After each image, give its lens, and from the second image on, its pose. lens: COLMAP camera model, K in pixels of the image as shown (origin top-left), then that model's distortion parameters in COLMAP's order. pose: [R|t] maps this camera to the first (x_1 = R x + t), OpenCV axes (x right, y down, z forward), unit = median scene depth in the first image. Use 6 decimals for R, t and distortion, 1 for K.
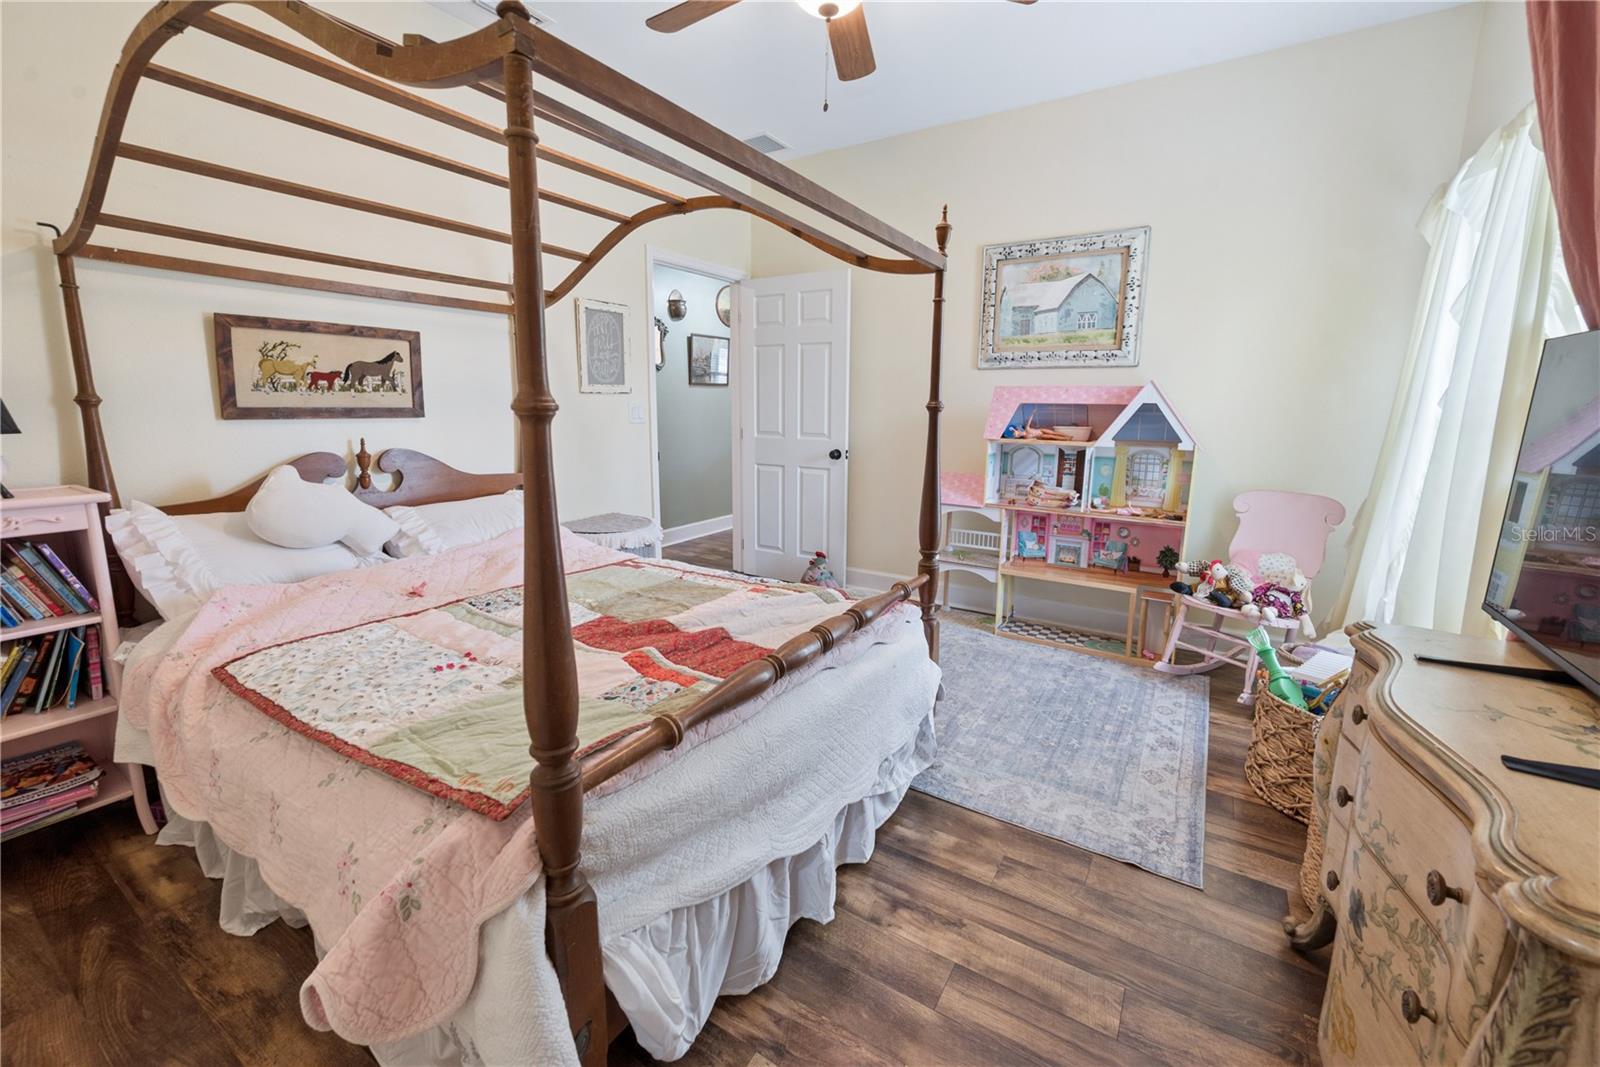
lens RADIAL K [[670.0, 0, 805.4], [0, 670.0, 533.6], [0, 0, 1]] dist [-0.001429, -0.000281]
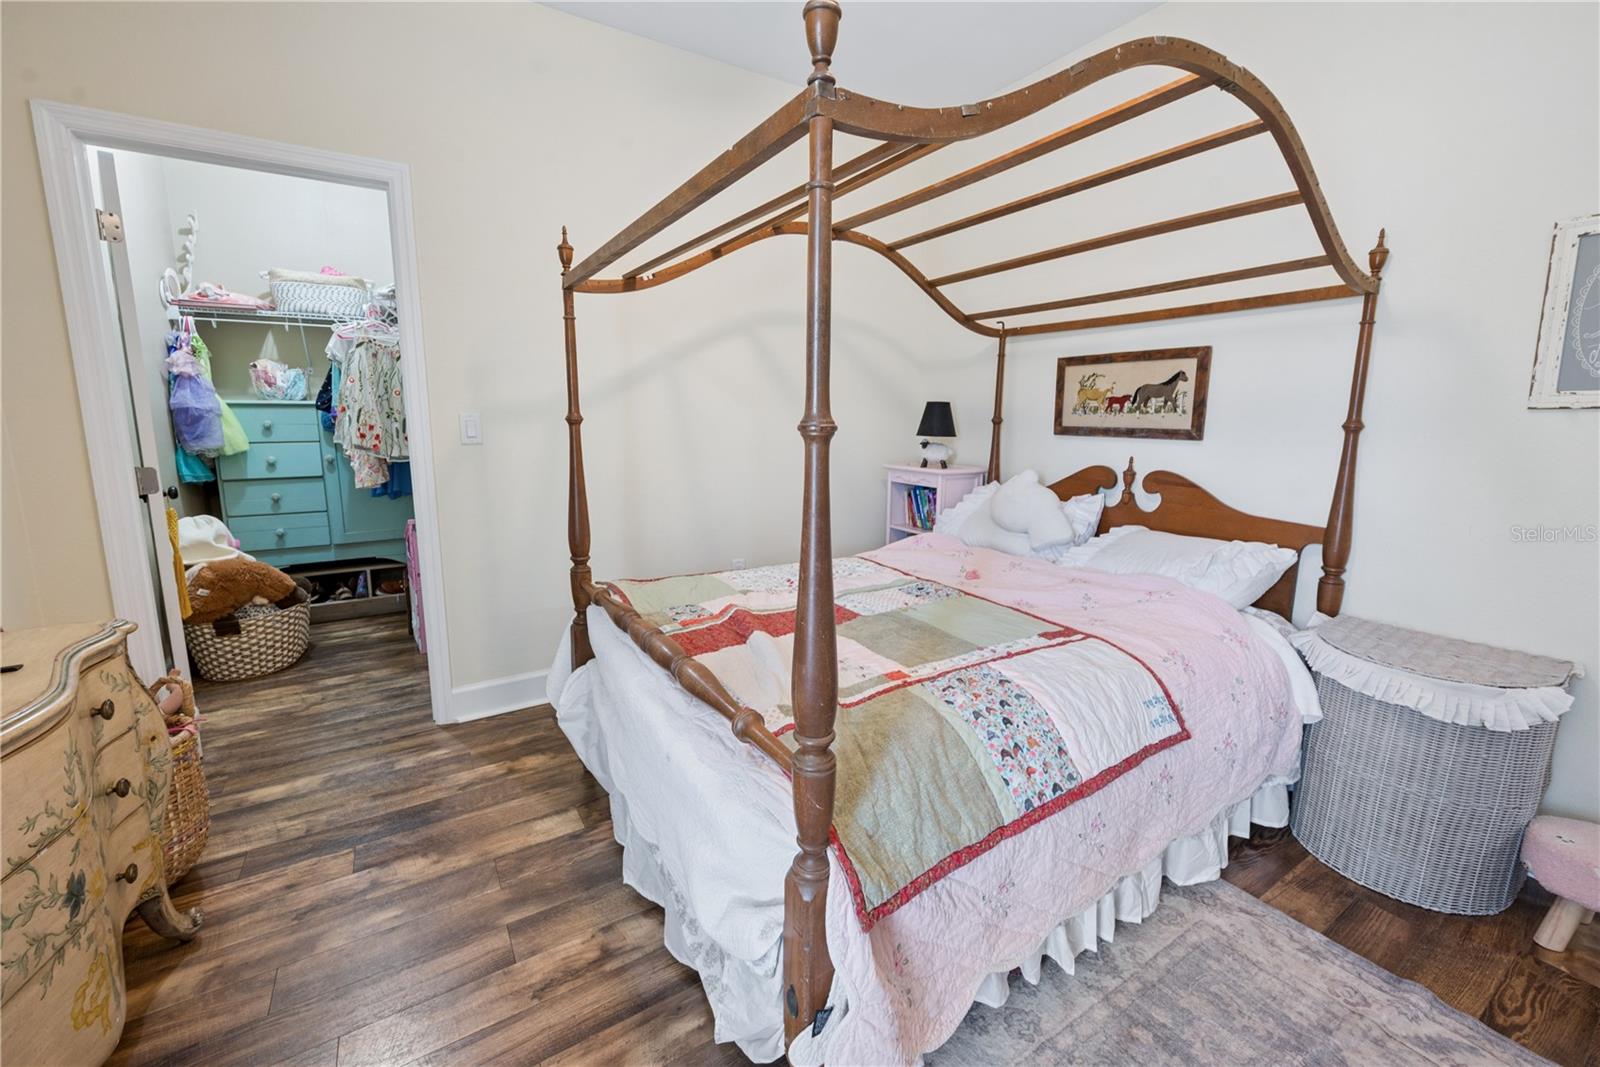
lens RADIAL K [[618.0, 0, 800.0], [0, 618.0, 533.5], [0, 0, 1]] dist [-0.000509, -0.000075]
pose [[-0.439189, 0.168986, -0.882359, 0.472655], [-0.173174, 0.947807, 0.267717, -0.204148], [0.881546, 0.270380, -0.387002, 0.974316]]
